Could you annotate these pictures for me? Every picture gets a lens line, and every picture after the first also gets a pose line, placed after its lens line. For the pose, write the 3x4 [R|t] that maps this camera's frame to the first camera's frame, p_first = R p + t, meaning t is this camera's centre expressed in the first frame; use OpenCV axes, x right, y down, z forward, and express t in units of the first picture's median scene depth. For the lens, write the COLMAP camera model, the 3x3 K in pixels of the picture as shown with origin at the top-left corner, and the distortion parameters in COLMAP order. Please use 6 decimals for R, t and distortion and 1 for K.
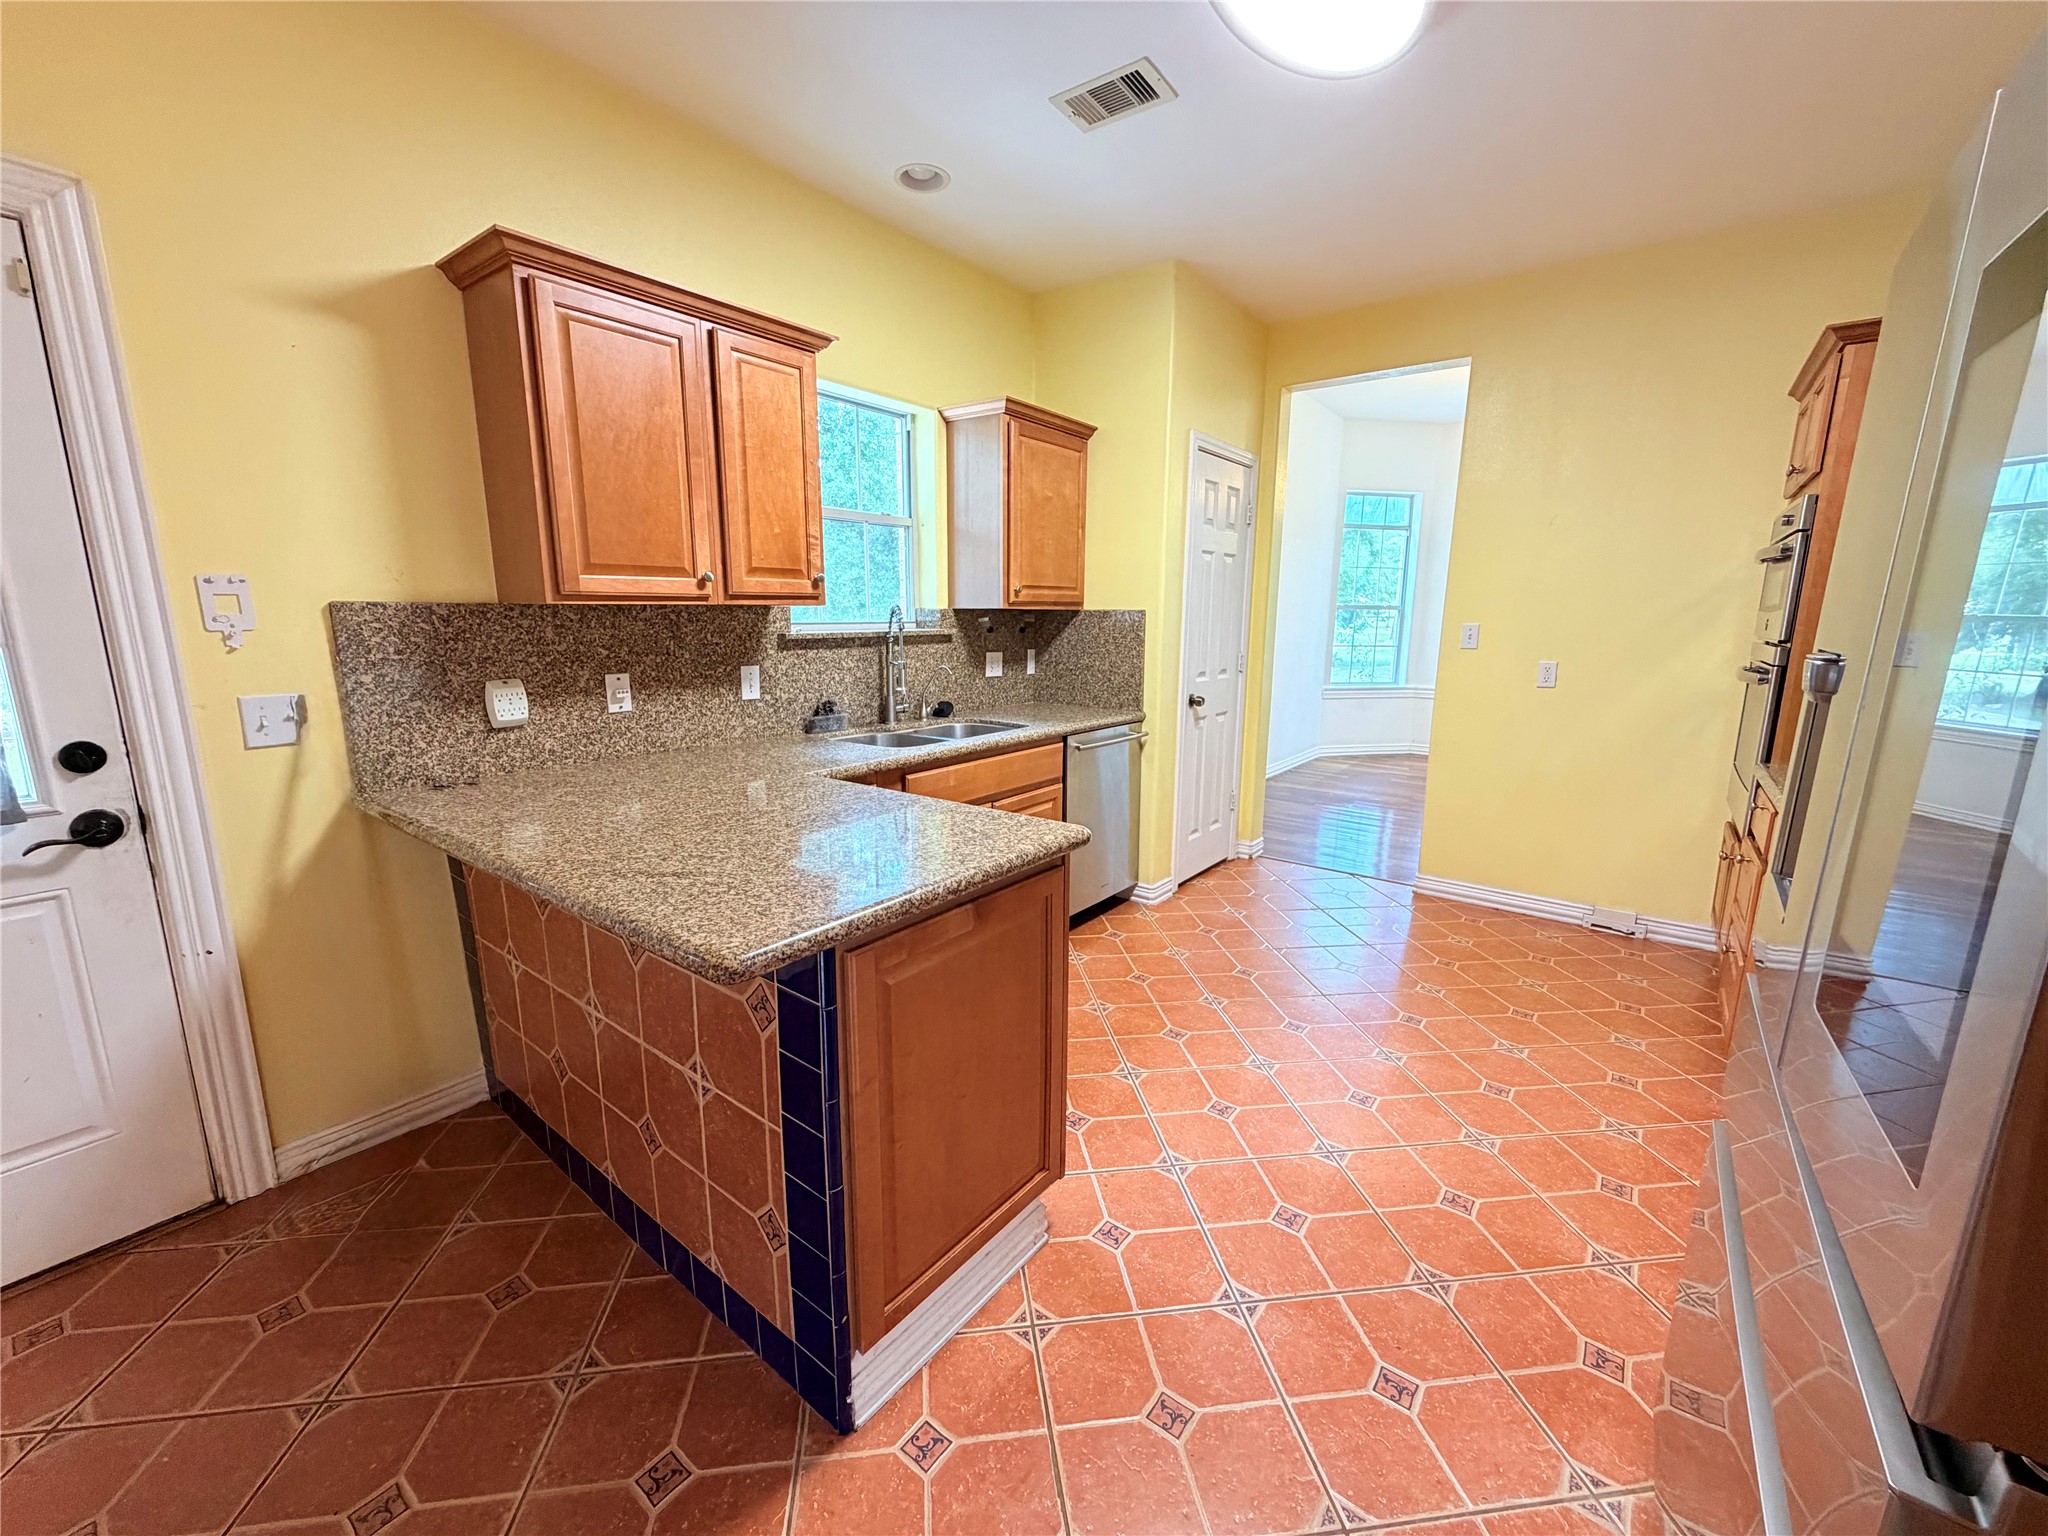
lens RADIAL K [[817.8, 0, 1016.0], [0, 817.8, 767.8], [0, 0, 1]] dist [-0.000143, -0.000148]
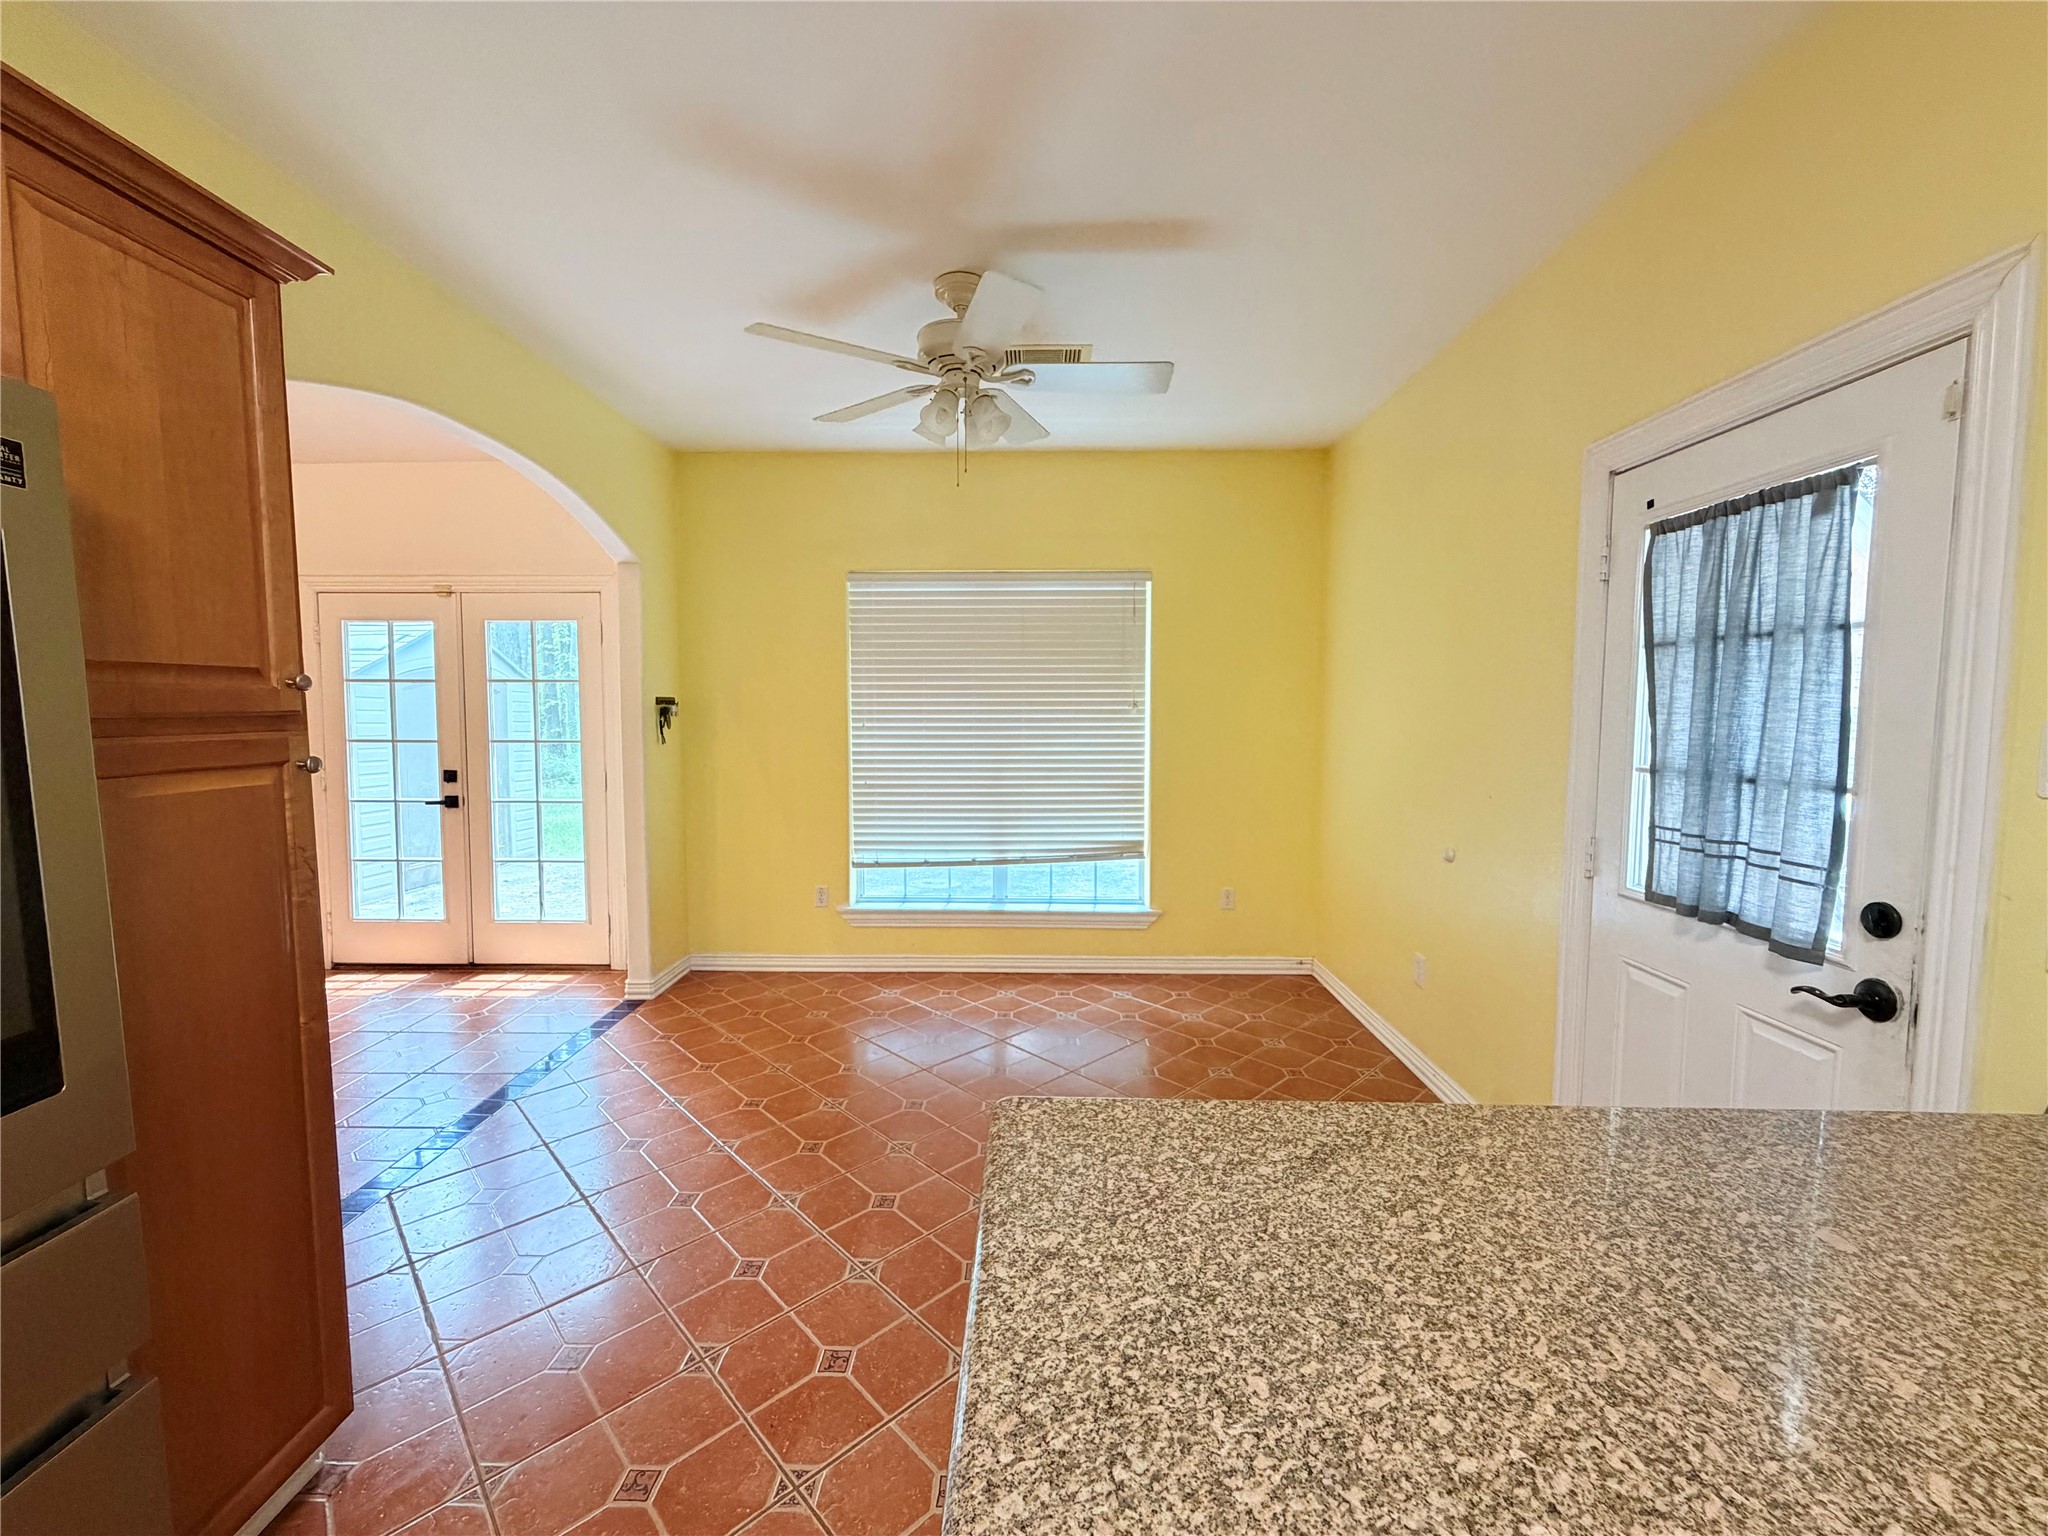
lens RADIAL K [[817.8, 0, 1019.2], [0, 817.8, 768.0], [0, 0, 1]] dist [-0.000143, -0.000148]
pose [[-0.804480, 0.032226, -0.593104, 0.100233], [-0.120502, 0.968908, 0.216092, -0.173253], [0.581628, 0.245312, -0.775585, 0.752251]]
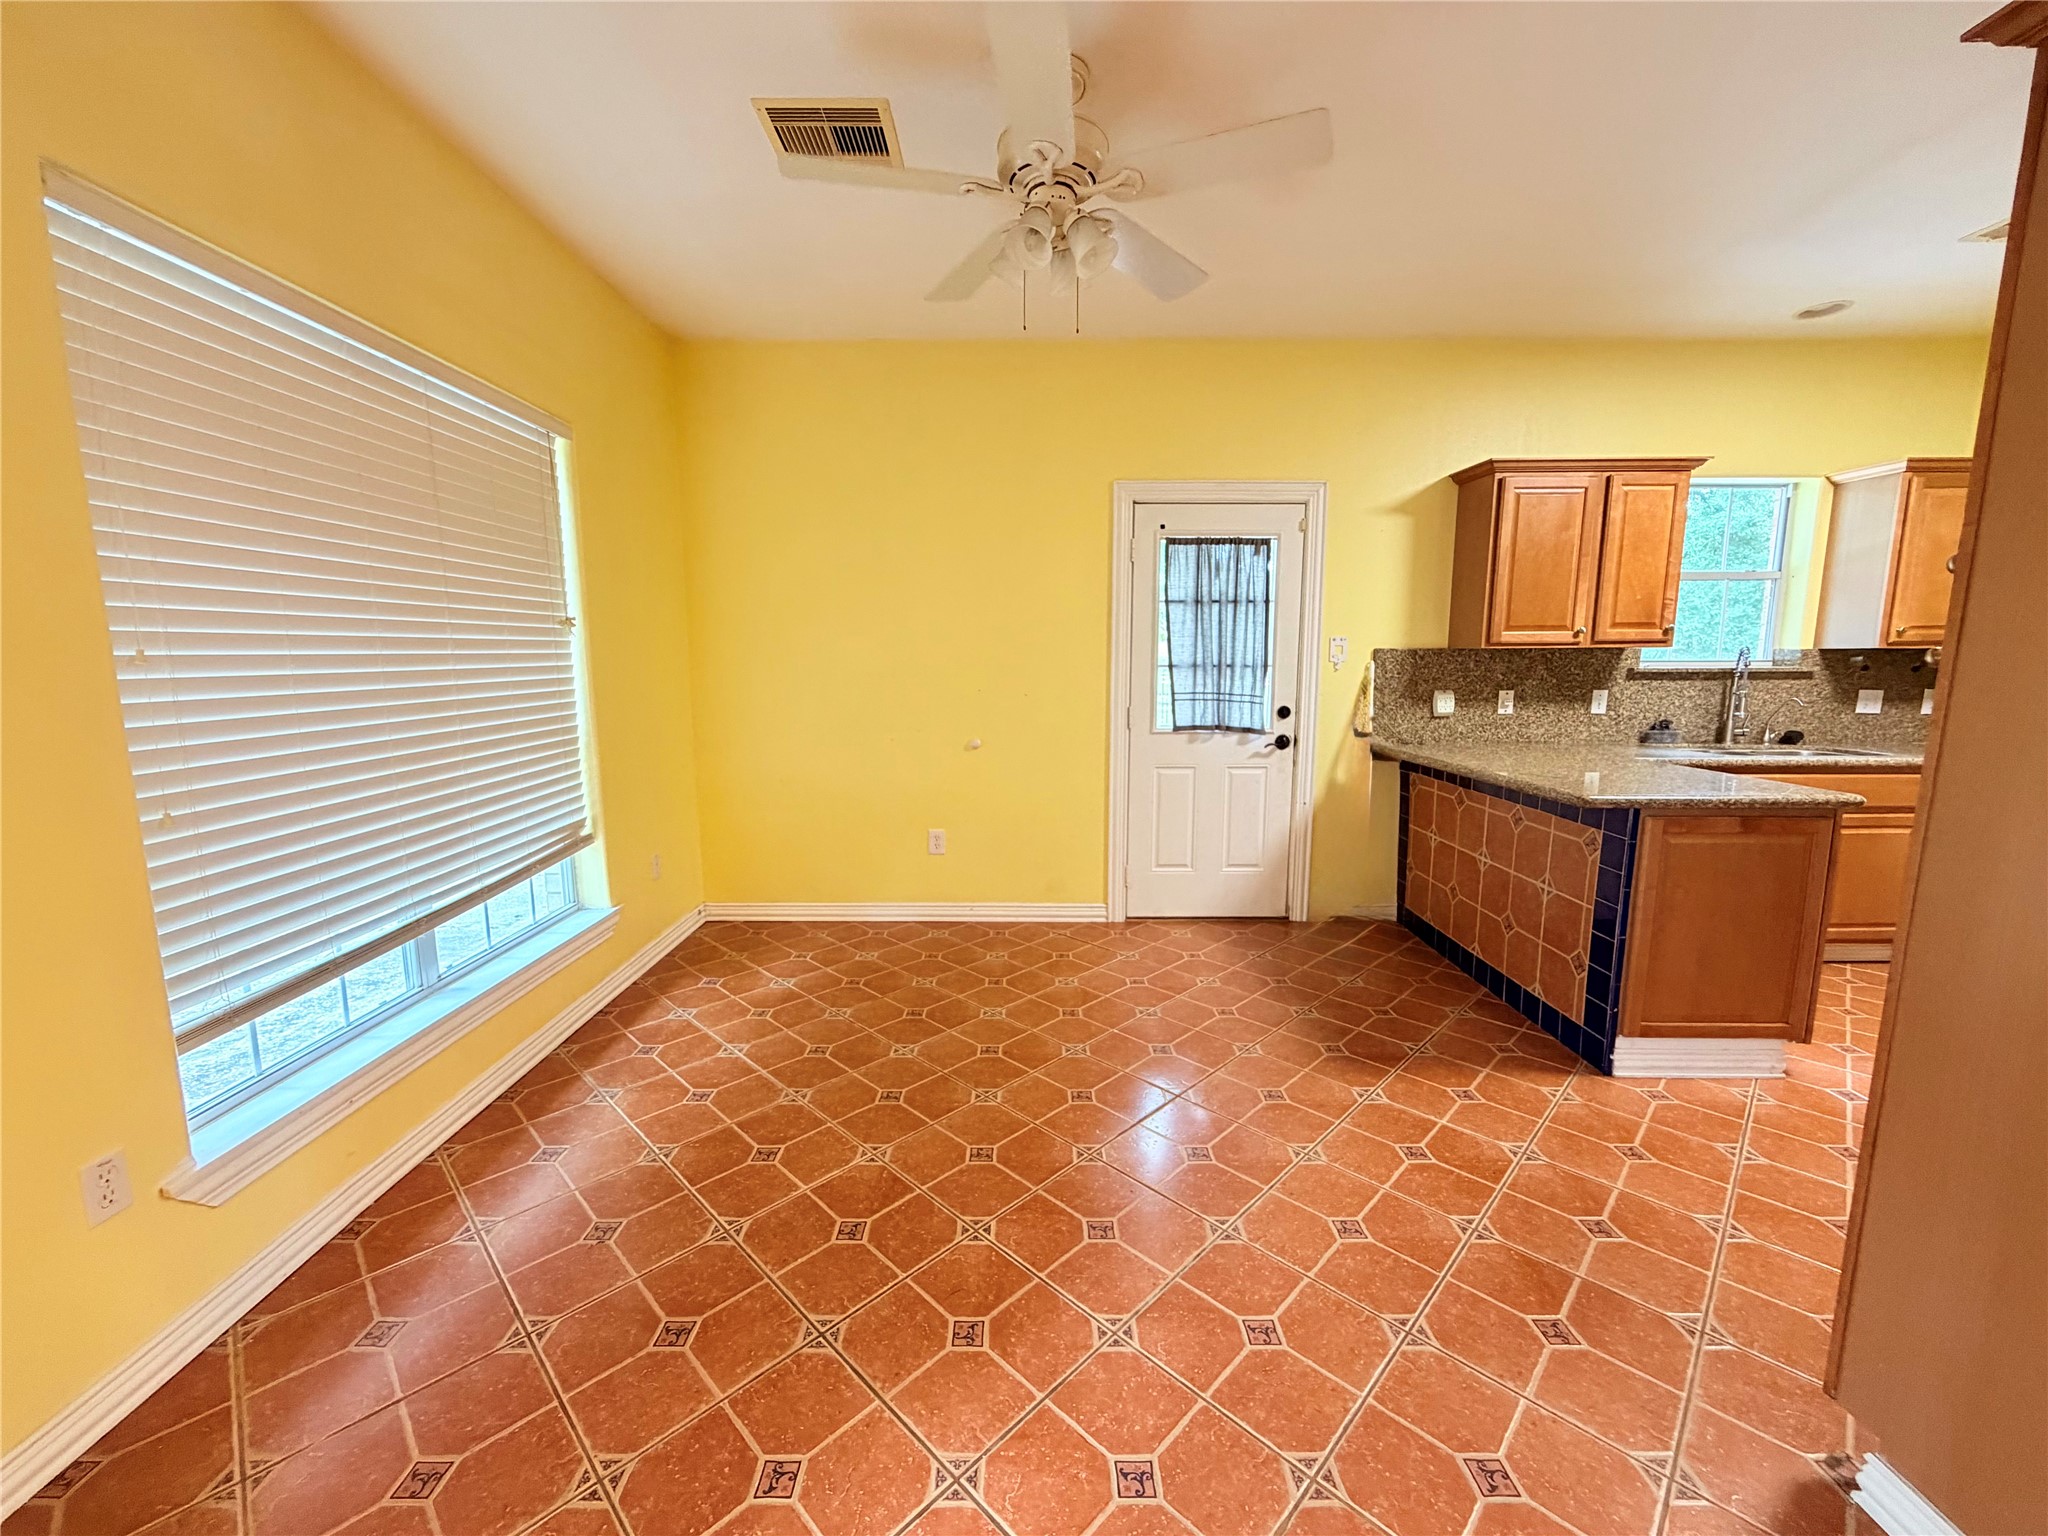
lens RADIAL K [[817.8, 0, 1021.5], [0, 817.8, 770.7], [0, 0, 1]] dist [-0.000143, -0.000148]
pose [[0.613460, 0.104937, -0.782723, 0.216621], [-0.144127, 0.989363, 0.019681, 0.153927], [0.776462, 0.100738, 0.622059, -0.766240]]
